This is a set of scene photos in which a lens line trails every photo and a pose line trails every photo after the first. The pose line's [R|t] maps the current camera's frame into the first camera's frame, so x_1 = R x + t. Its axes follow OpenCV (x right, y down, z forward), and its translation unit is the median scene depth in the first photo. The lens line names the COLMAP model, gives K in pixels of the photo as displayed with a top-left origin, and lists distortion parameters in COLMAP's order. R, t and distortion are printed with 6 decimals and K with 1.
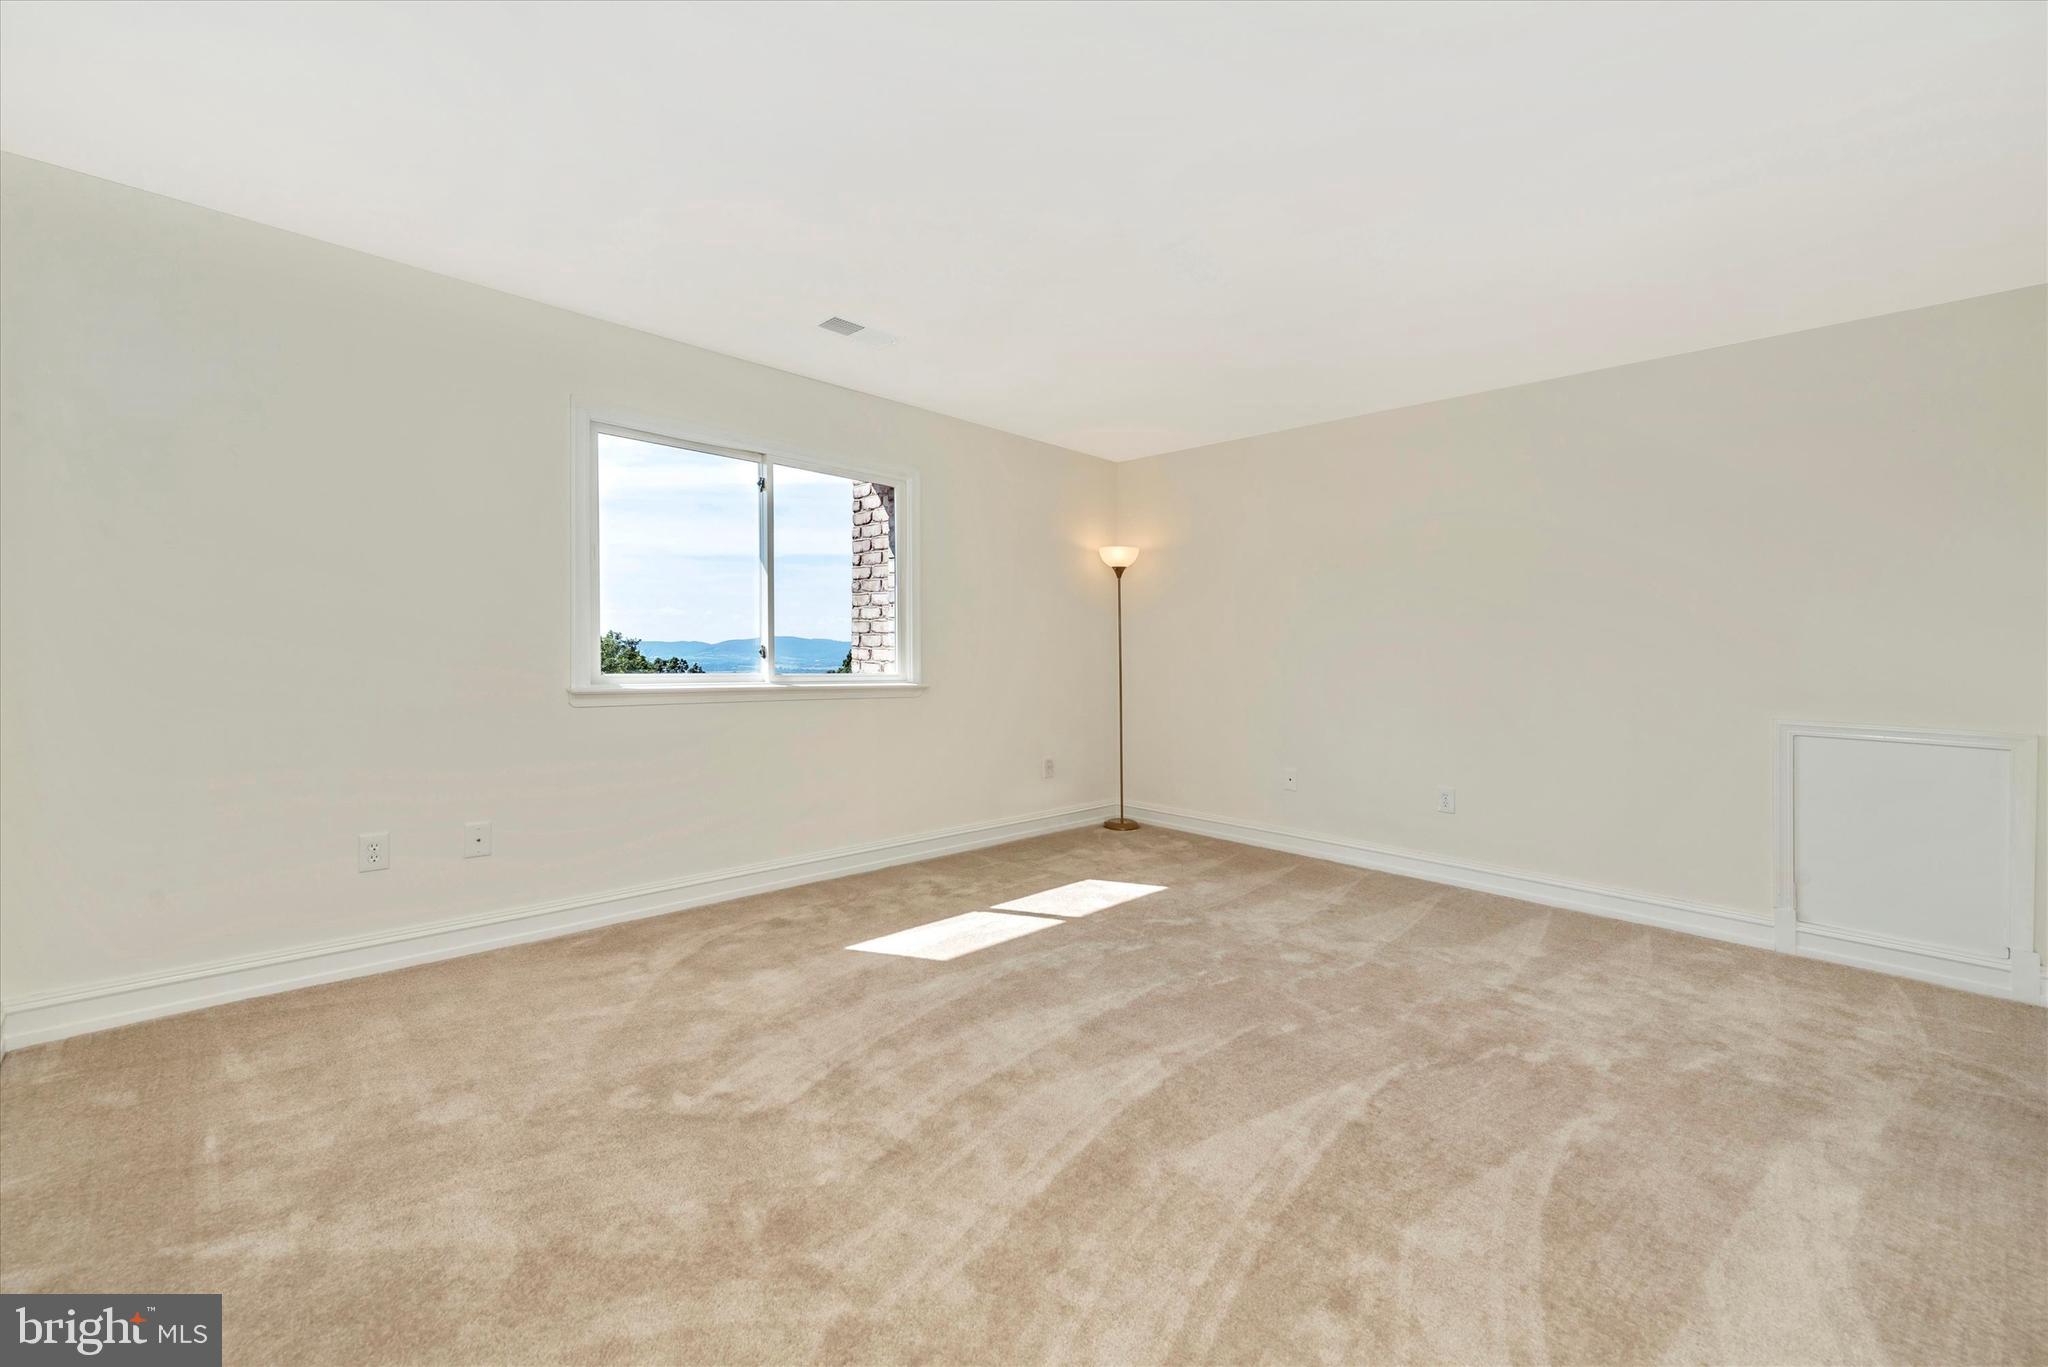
lens RADIAL K [[779.9, 0, 1020.4], [0, 779.9, 631.0], [0, 0, 1]] dist [0.013258, -0.004575]
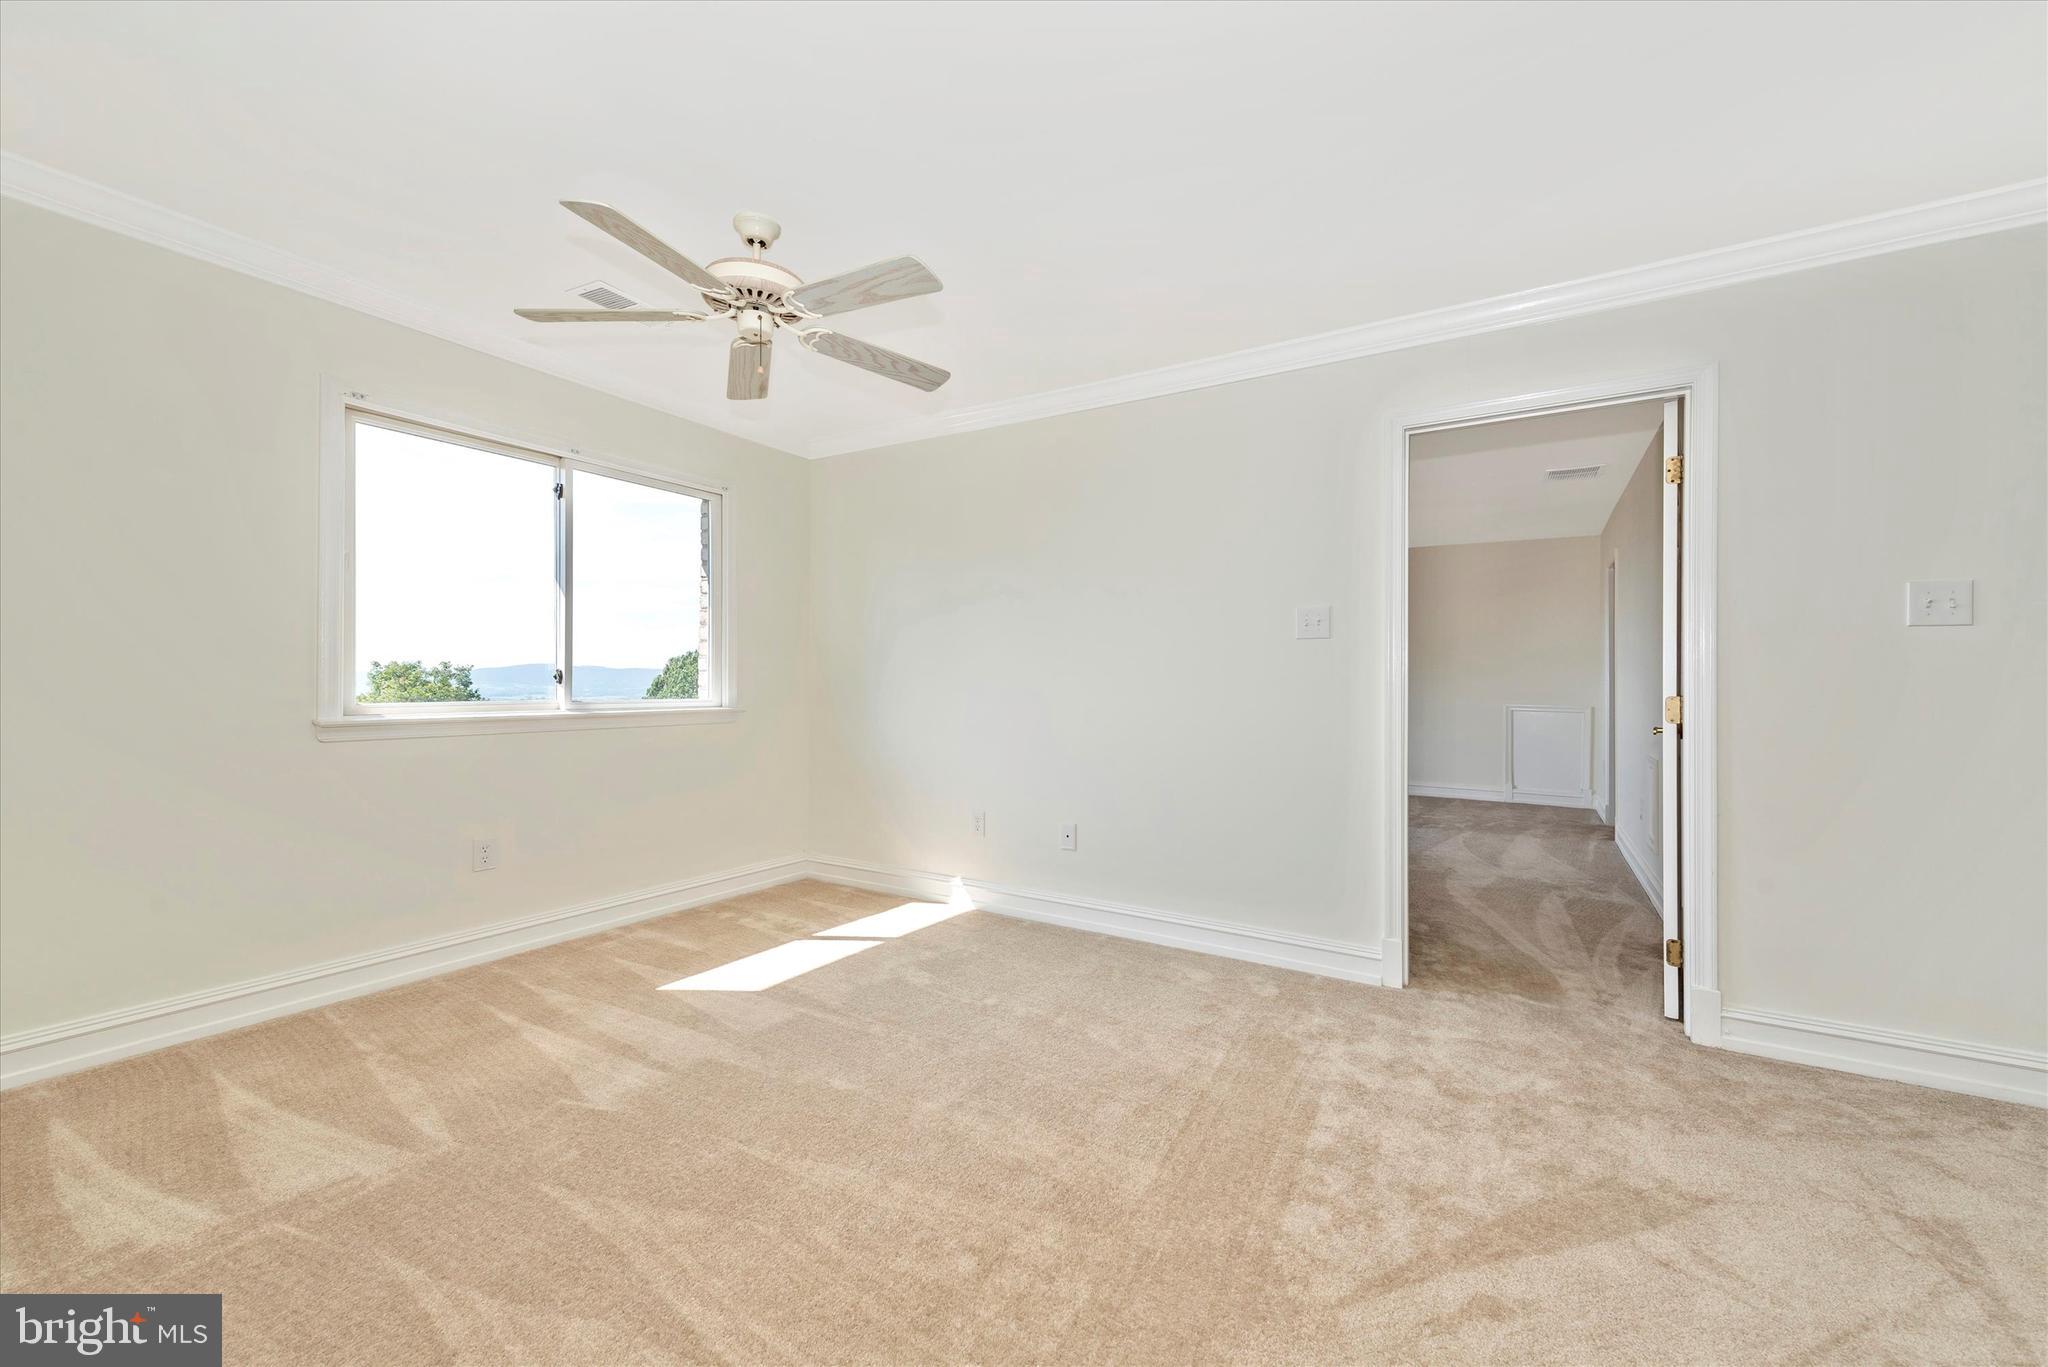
lens RADIAL K [[816.7, 0, 1026.1], [0, 816.7, 685.8], [0, 0, 1]] dist [0.016569, -0.005522]
pose [[0.959494, -0.007406, 0.281630, -0.081660], [-0.003926, 0.999206, 0.039652, -0.002602], [-0.281700, -0.039152, 0.958703, -0.069385]]
